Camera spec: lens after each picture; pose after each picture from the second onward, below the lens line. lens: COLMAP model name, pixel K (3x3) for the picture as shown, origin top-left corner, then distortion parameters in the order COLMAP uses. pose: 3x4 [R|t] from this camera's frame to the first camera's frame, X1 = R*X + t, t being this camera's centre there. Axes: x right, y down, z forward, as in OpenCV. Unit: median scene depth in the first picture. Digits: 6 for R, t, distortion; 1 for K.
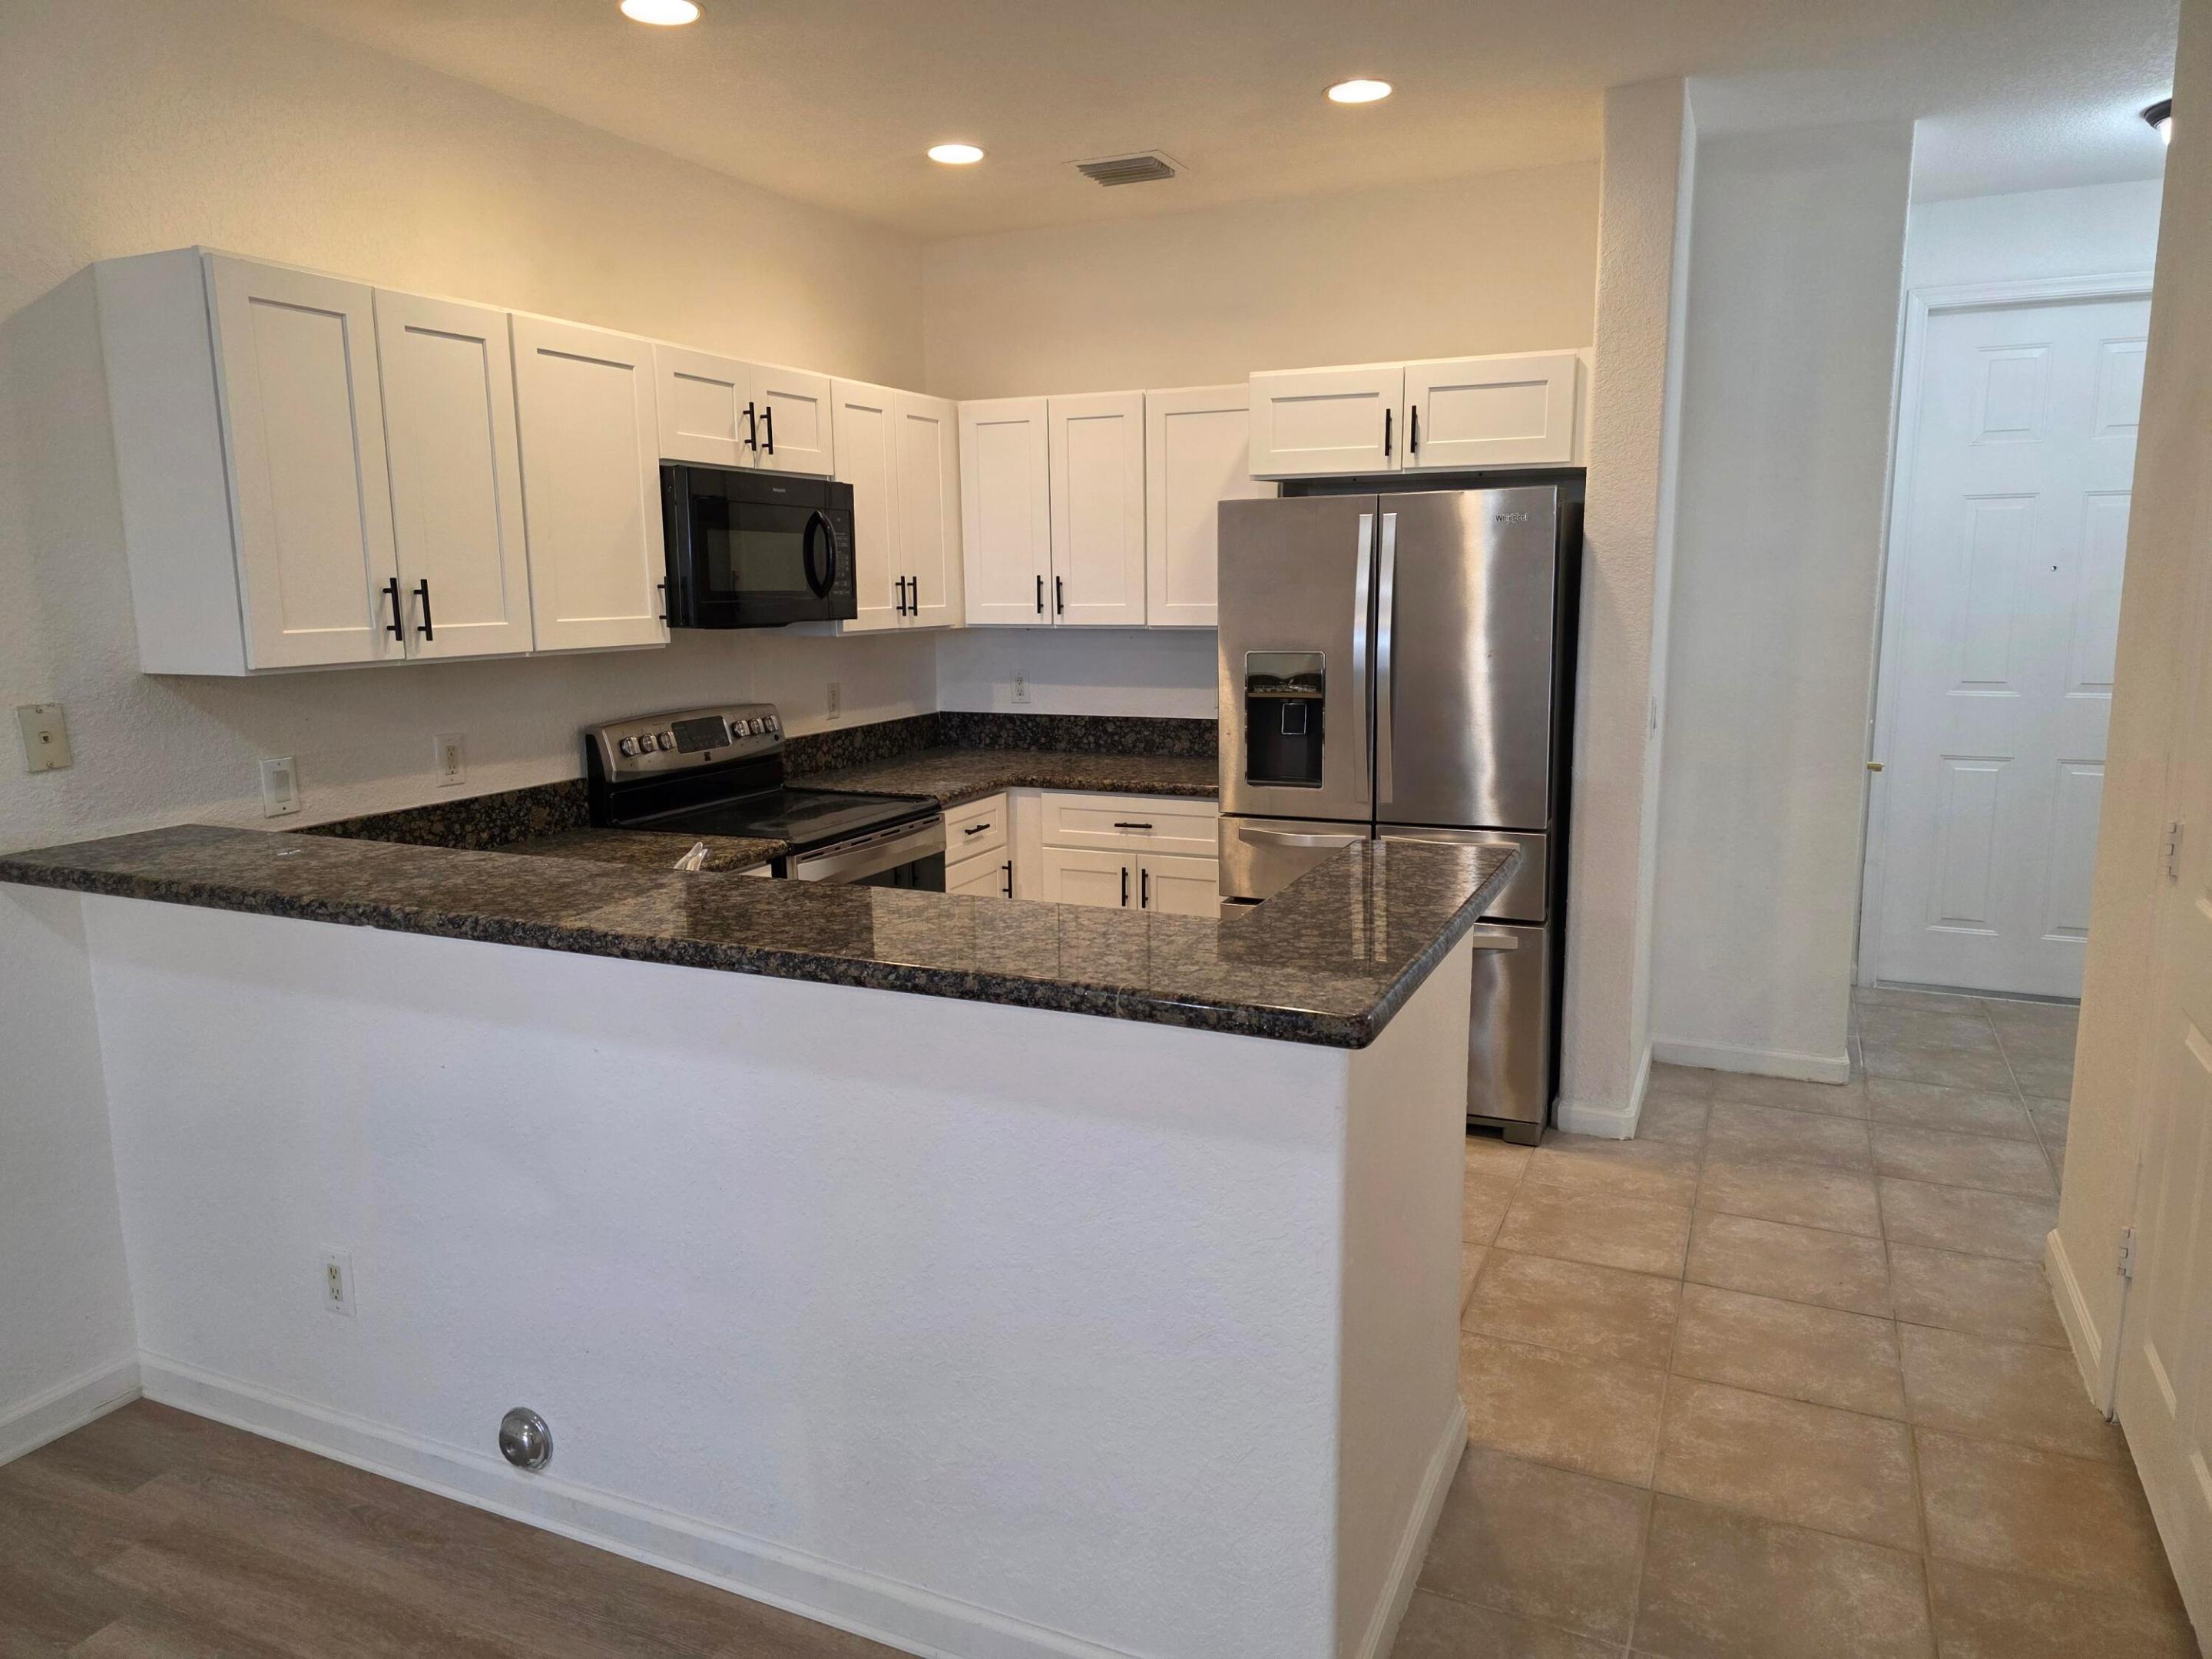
lens RADIAL K [[1473.8, 0, 1102.7], [0, 1473.8, 835.0], [0, 0, 1]] dist [0.029474, -0.007521]
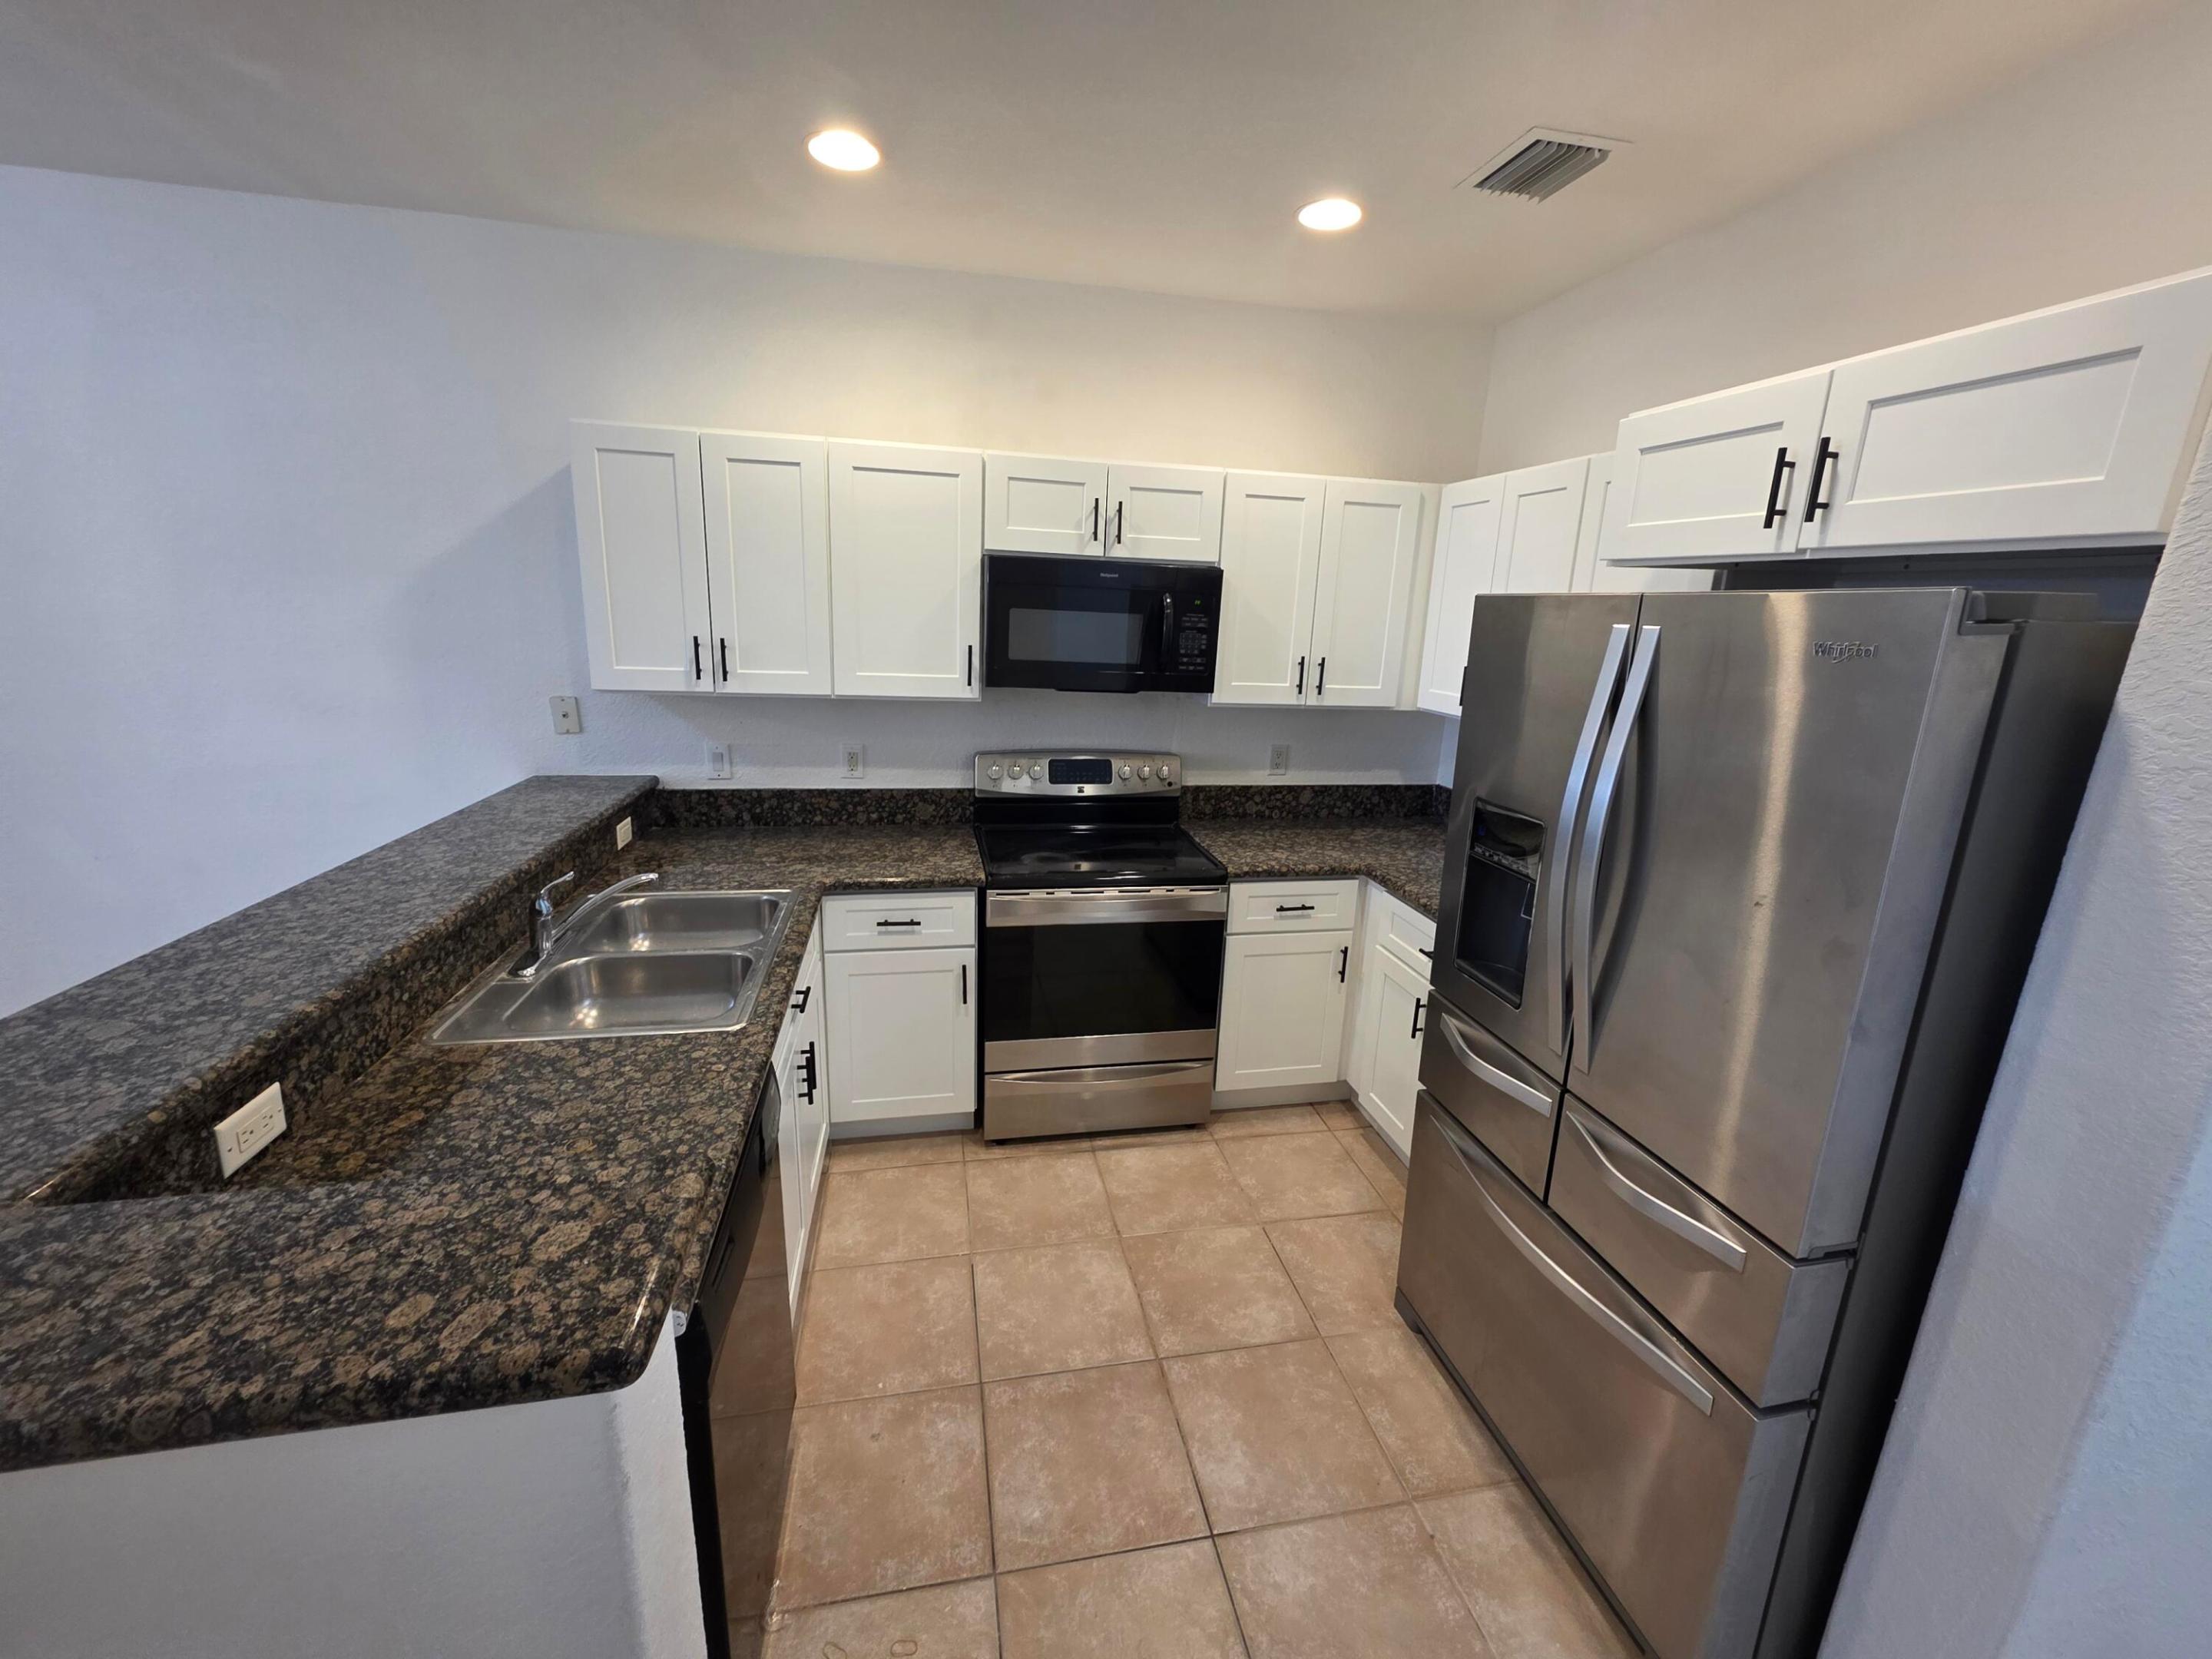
lens RADIAL K [[889.7, 0, 1106.5], [0, 889.7, 818.6], [0, 0, 1]] dist [0.002279, -0.000116]
pose [[0.584677, 0.224571, -0.779565, 0.347531], [-0.187561, 0.972308, 0.139423, -0.142884], [0.789287, 0.064699, 0.610606, 0.579073]]
